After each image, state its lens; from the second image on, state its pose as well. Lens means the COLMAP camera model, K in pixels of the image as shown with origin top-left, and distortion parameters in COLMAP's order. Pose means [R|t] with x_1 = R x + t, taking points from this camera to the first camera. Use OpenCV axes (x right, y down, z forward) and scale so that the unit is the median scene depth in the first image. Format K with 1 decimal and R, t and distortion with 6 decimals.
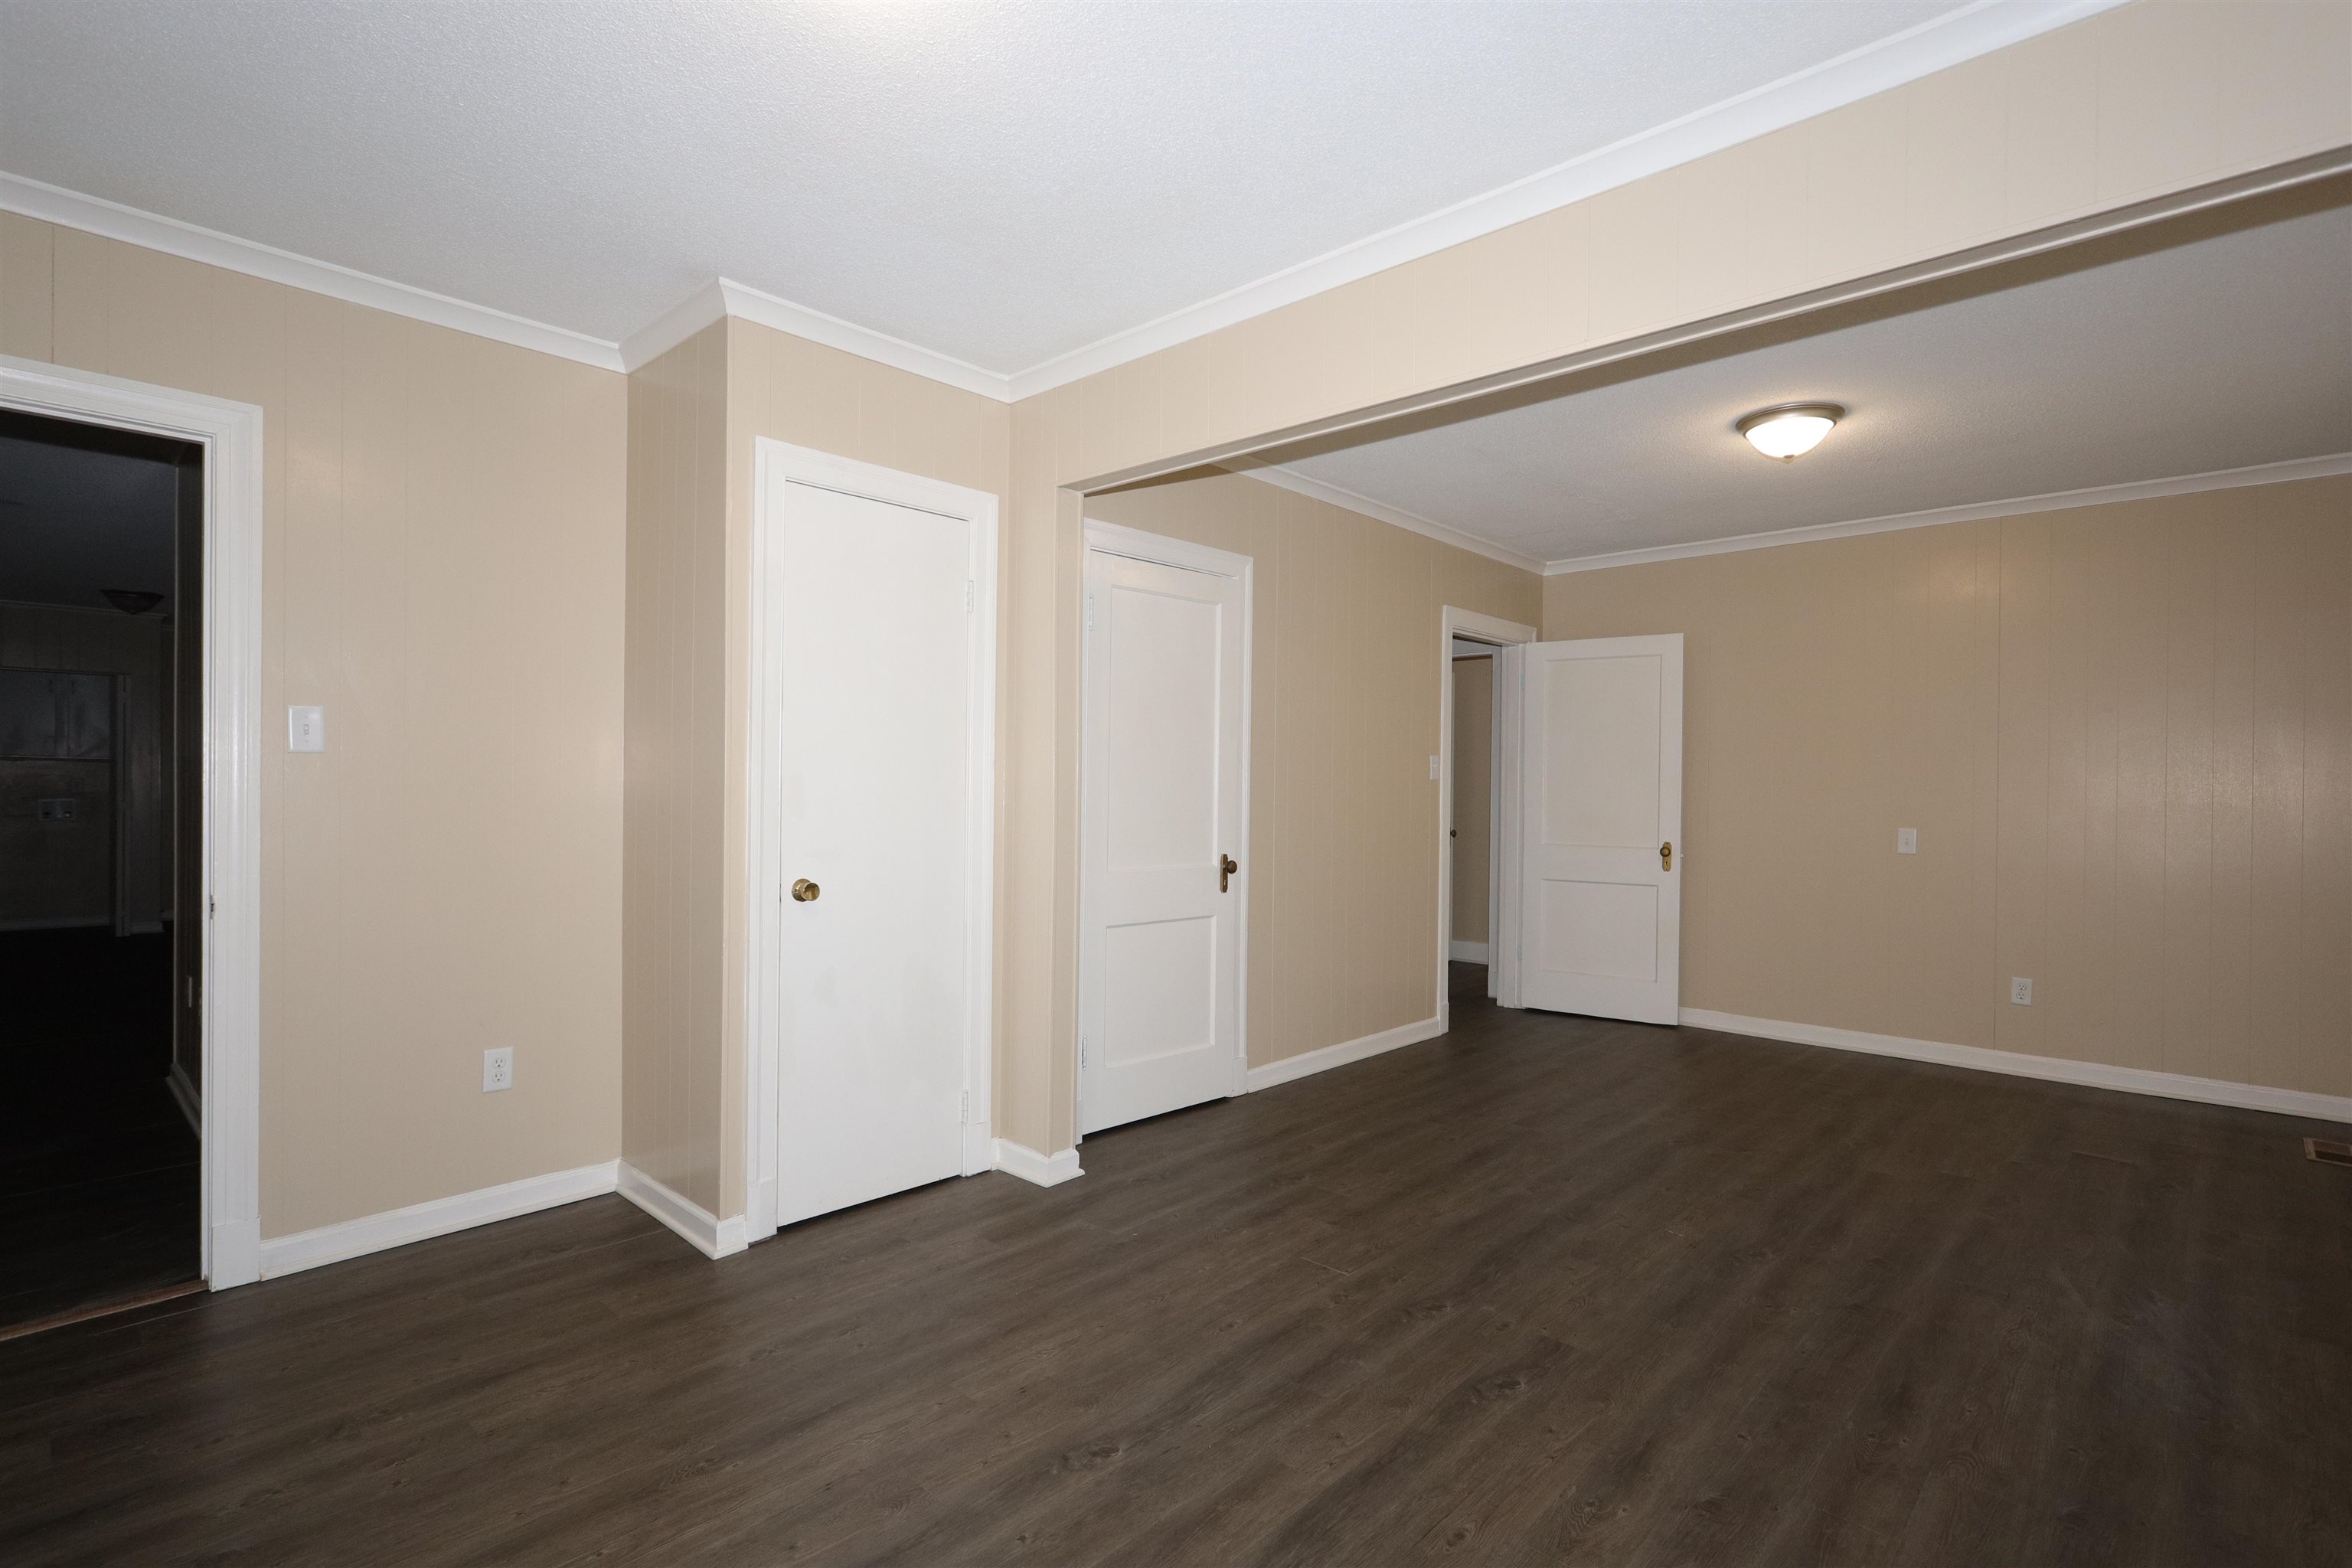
lens RADIAL K [[1108.1, 0, 1183.3], [0, 1108.1, 789.2], [0, 0, 1]] dist [-0.008107, 0.000733]
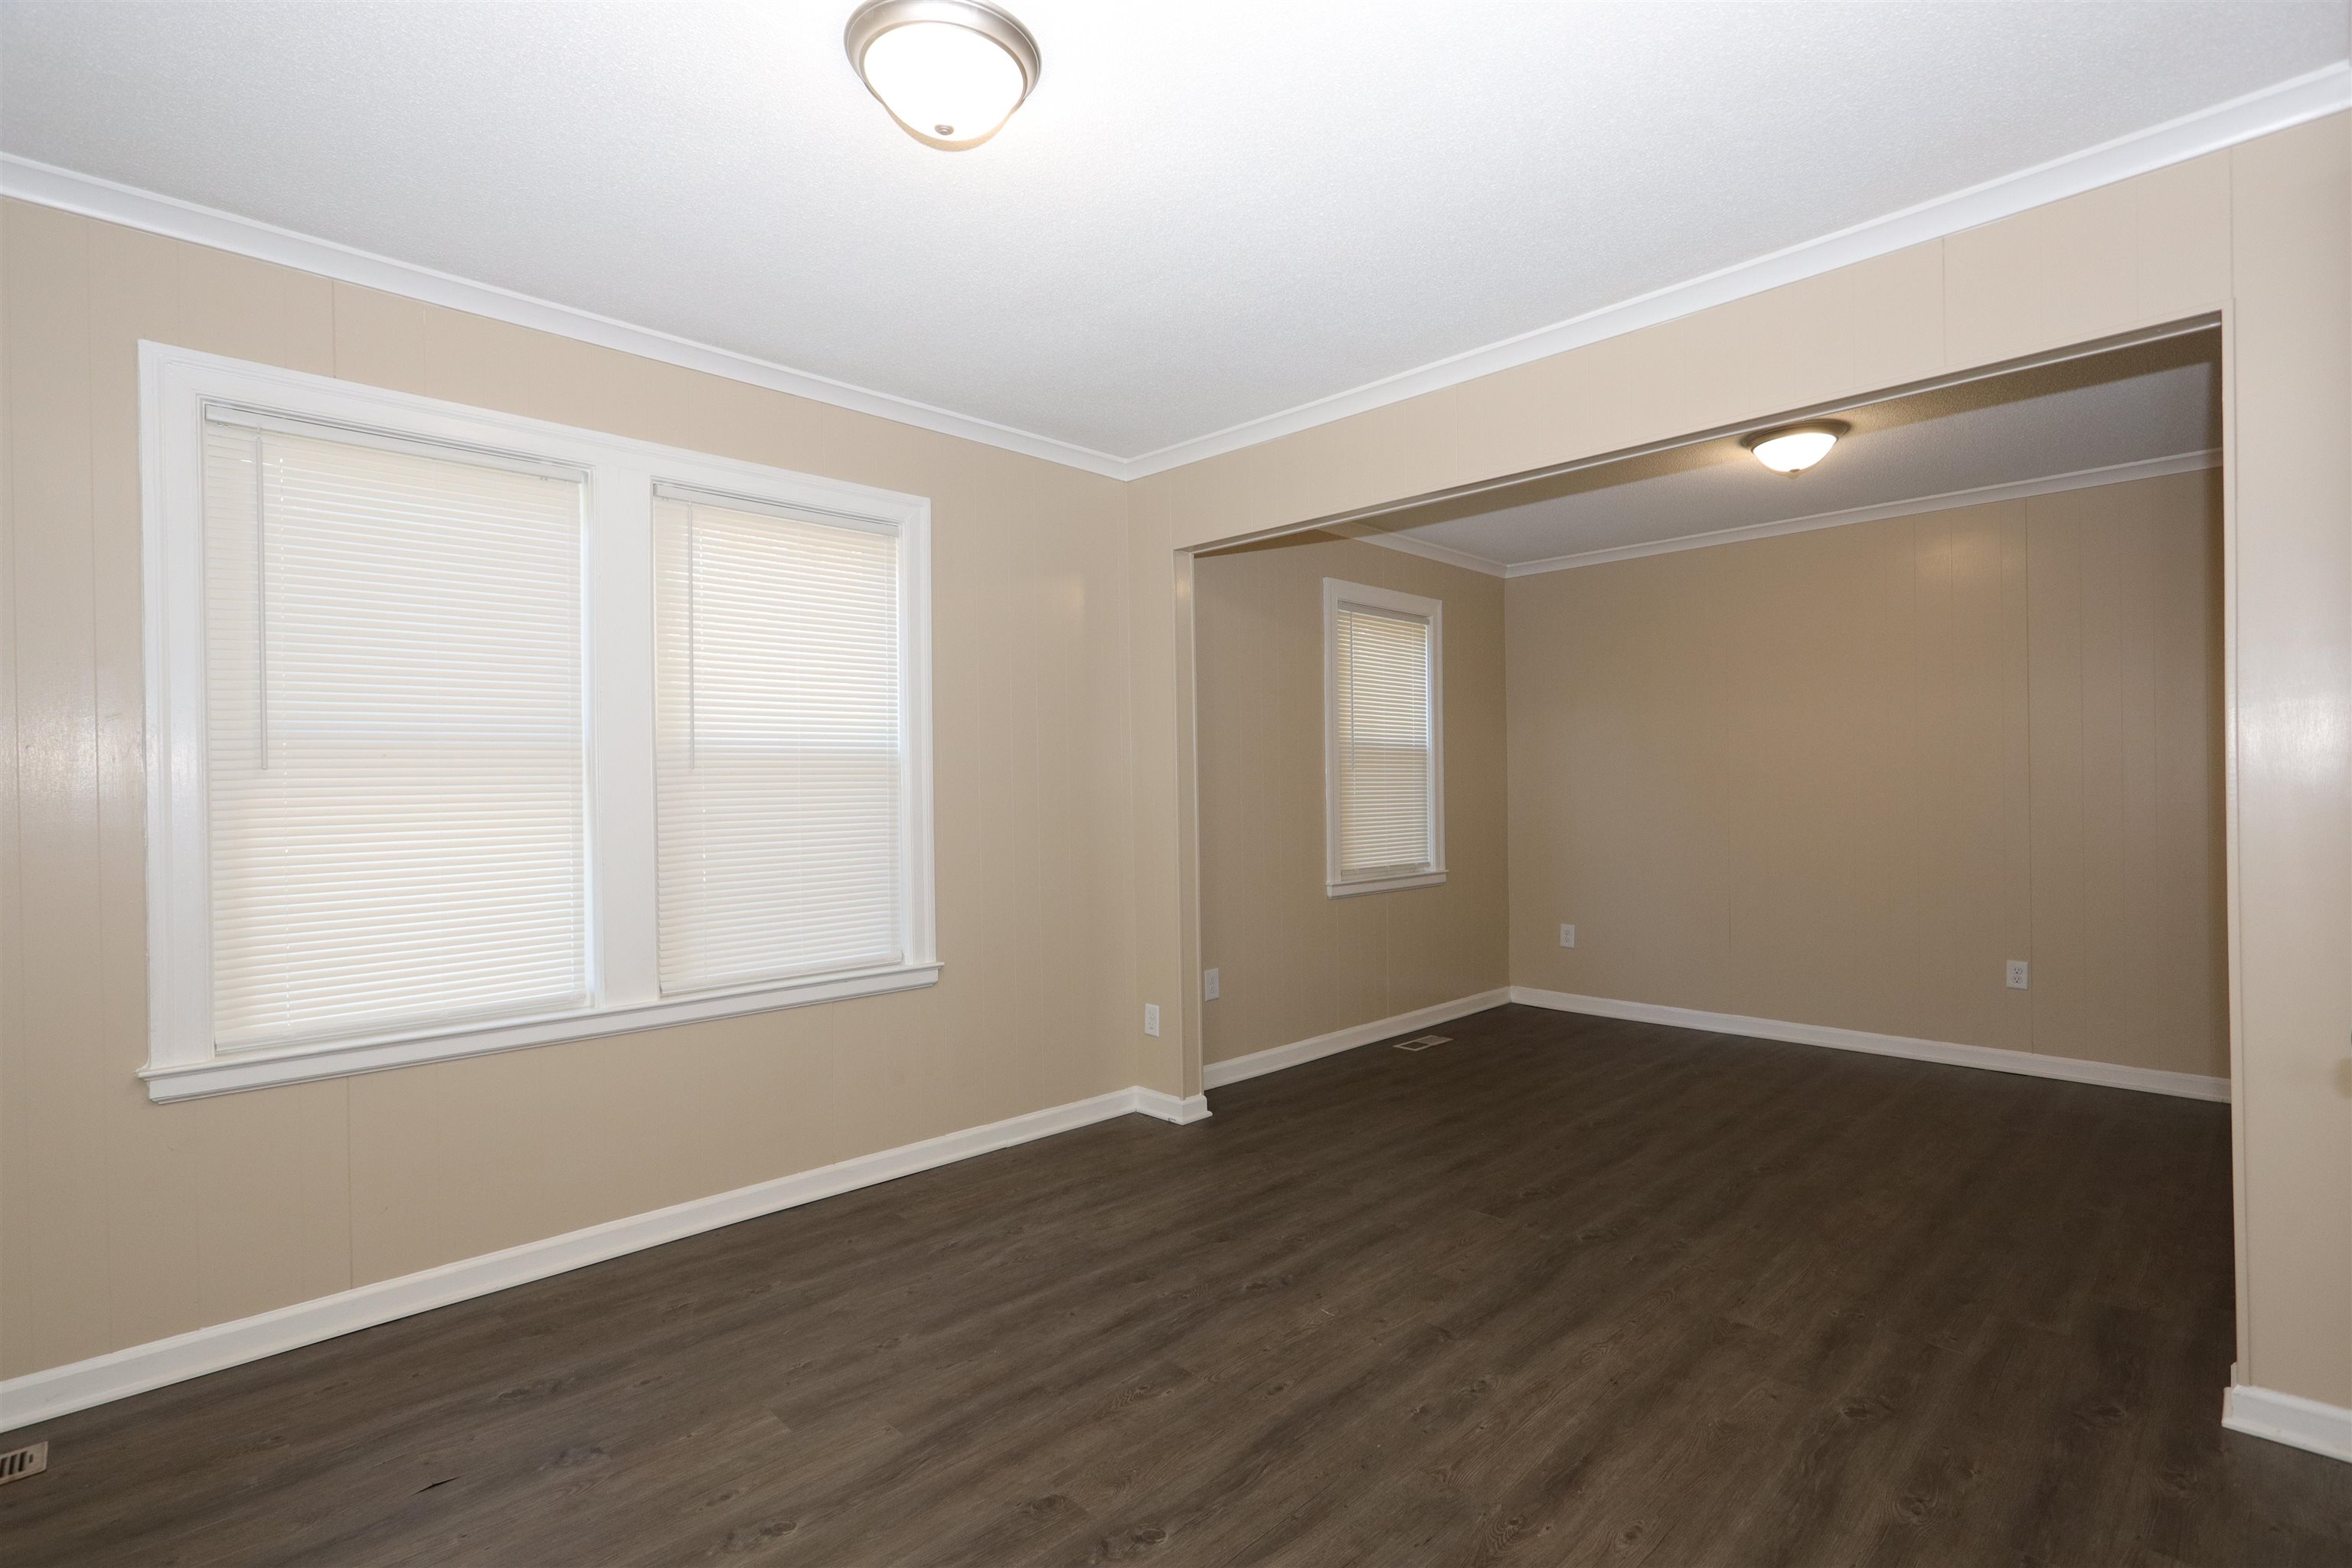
lens RADIAL K [[1108.1, 0, 1183.3], [0, 1108.1, 789.2], [0, 0, 1]] dist [-0.008107, 0.000733]
pose [[-0.999330, 0.003972, 0.036385, 0.559678], [0.004112, 0.999984, 0.003783, -0.007914], [-0.036370, 0.003930, -0.999331, 1.989105]]
